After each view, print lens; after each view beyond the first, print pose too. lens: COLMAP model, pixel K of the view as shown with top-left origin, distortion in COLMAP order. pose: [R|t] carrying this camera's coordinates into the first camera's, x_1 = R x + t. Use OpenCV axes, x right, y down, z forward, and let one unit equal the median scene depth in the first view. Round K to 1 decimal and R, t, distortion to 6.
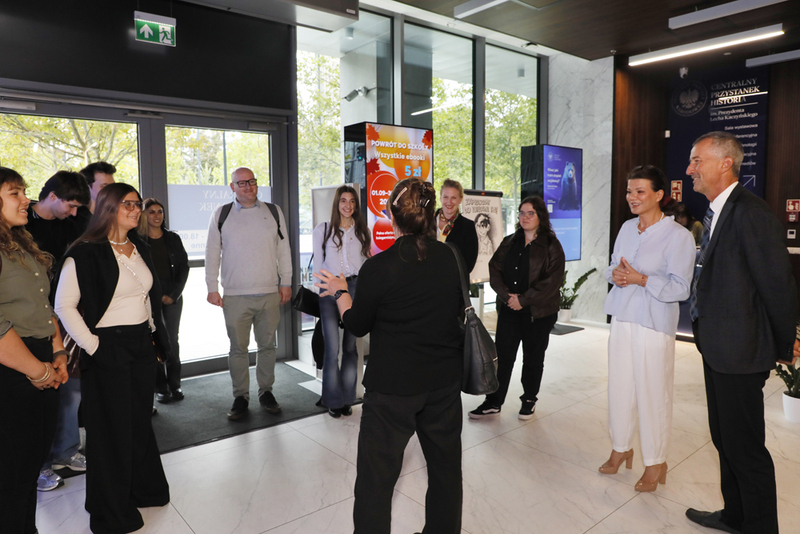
lens RADIAL K [[589.0, 0, 400.0], [0, 589.0, 267.0], [0, 0, 1]] dist [0.004227, 0.064138]
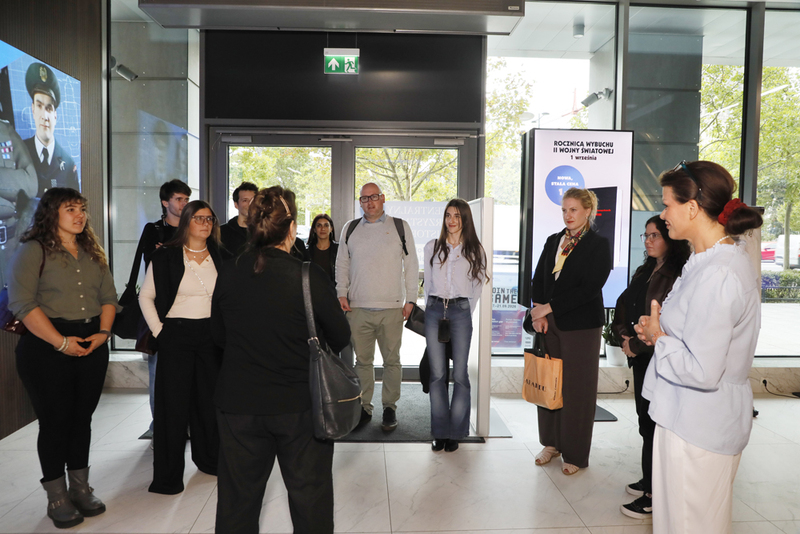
lens RADIAL K [[589.0, 0, 400.0], [0, 589.0, 267.0], [0, 0, 1]] dist [0.004227, 0.064138]
pose [[0.820253, 0.055242, -0.569327, 0.325869], [-0.071484, 0.997422, -0.006209, -0.019527], [0.567516, 0.045791, 0.822088, 0.177617]]
